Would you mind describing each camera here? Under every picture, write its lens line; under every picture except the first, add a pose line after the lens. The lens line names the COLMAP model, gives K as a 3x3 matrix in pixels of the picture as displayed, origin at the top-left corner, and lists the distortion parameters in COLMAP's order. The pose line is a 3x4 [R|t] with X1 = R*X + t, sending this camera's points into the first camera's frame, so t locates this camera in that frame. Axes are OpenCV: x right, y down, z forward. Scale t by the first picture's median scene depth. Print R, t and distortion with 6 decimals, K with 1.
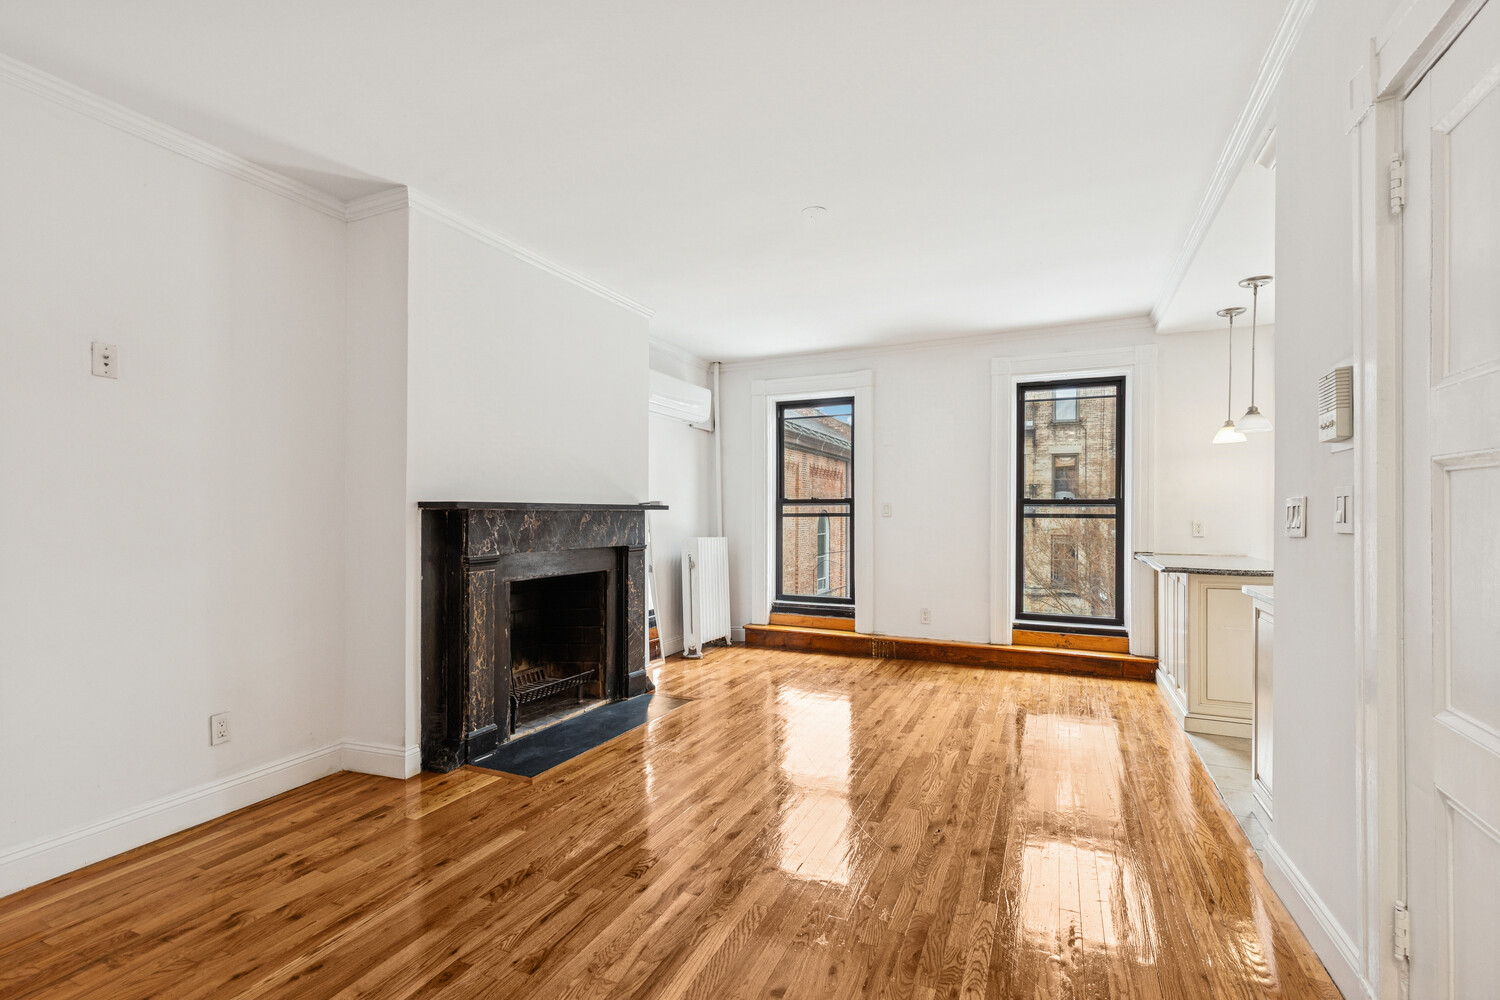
lens RADIAL K [[687.8, 0, 754.0], [0, 687.8, 510.3], [0, 0, 1]] dist [0.009788, -0.001540]
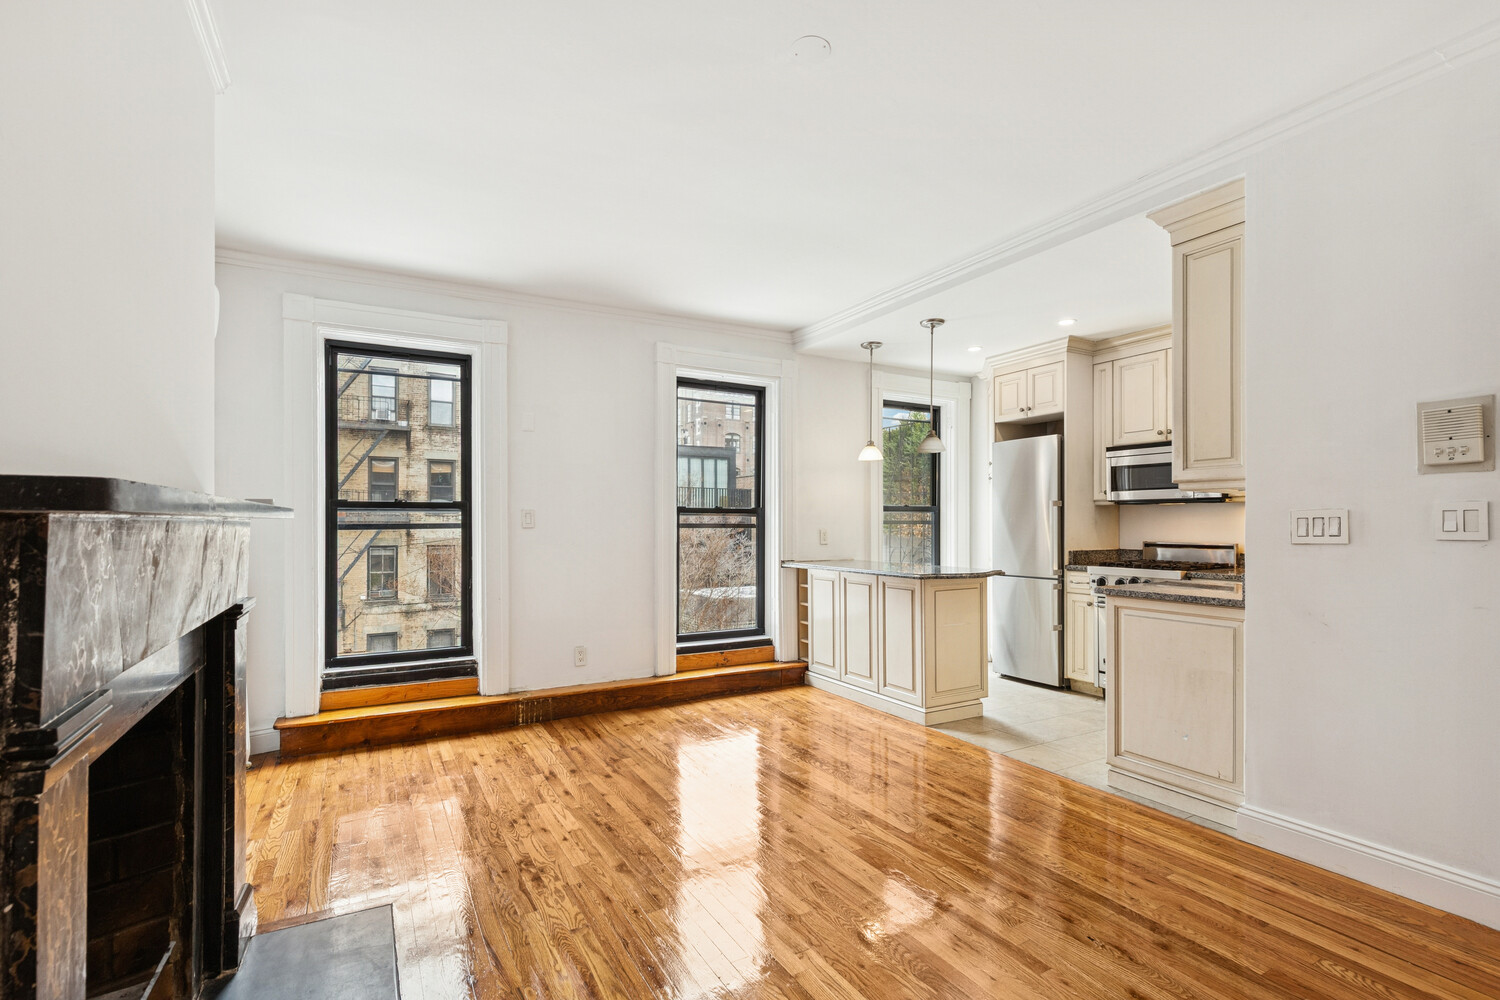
lens RADIAL K [[687.8, 0, 757.4], [0, 687.8, 513.1], [0, 0, 1]] dist [0.009788, -0.001540]
pose [[0.591749, 0.009712, 0.806064, -0.288377], [-0.002440, 0.999944, -0.010257, 0.000591], [-0.806119, 0.004102, 0.591739, 0.422428]]
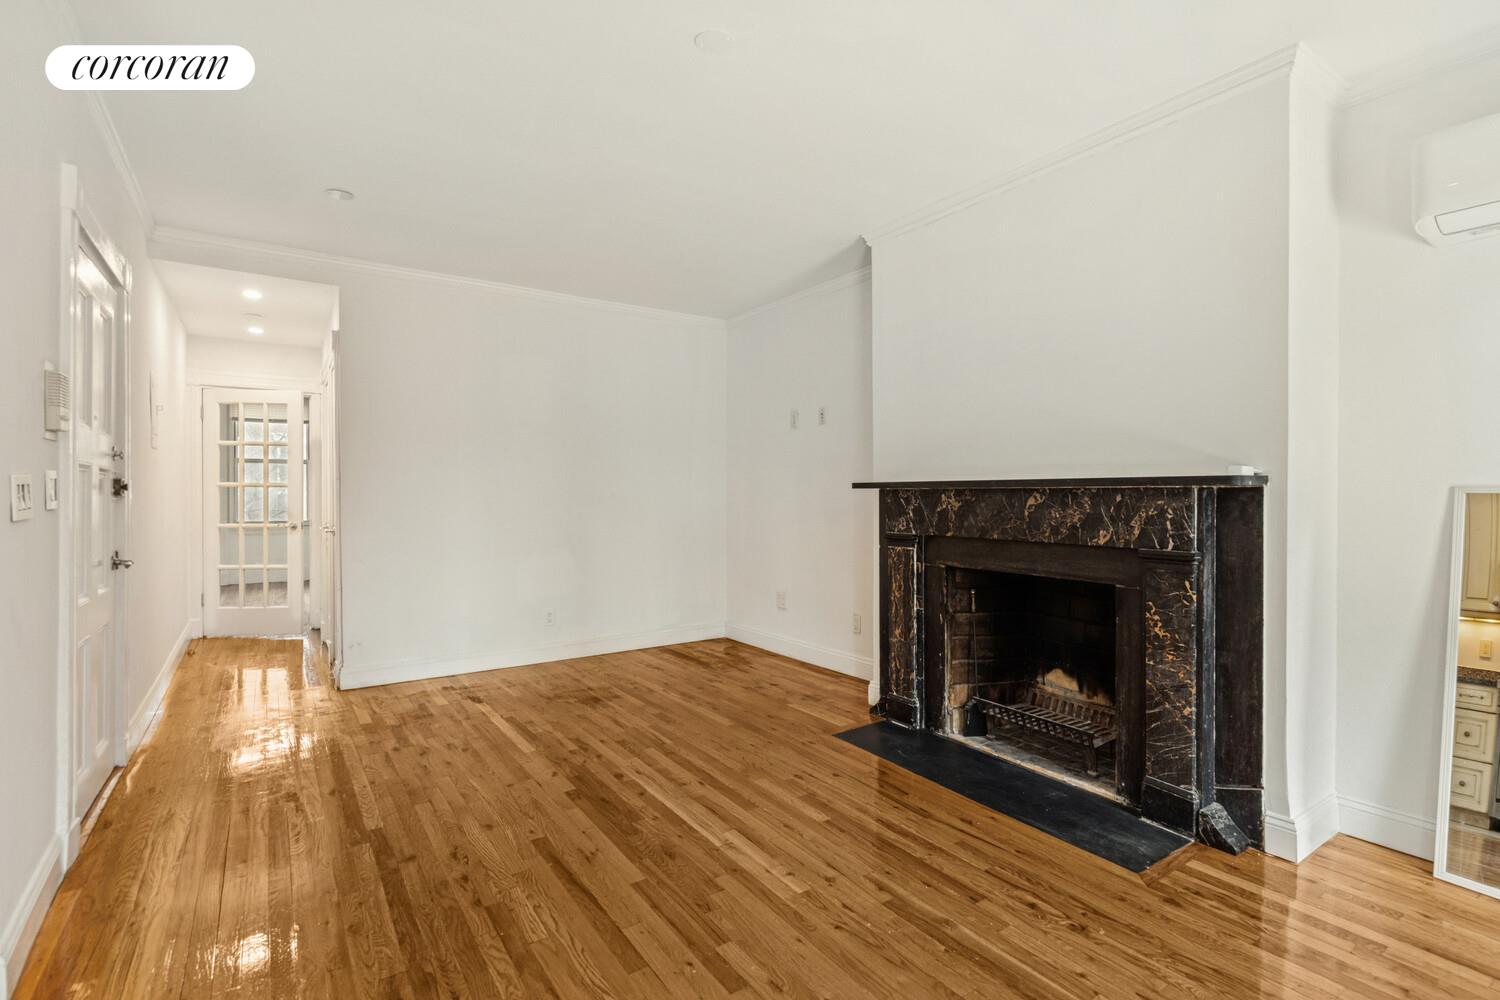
lens RADIAL K [[709.8, 0, 752.5], [0, 709.8, 495.6], [0, 0, 1]] dist [-0.003844, -0.000432]
pose [[-0.526715, 0.002644, -0.850038, 0.414996], [0.003452, 0.999994, 0.000971, 0.004628], [0.850035, -0.002423, -0.526721, 0.885492]]
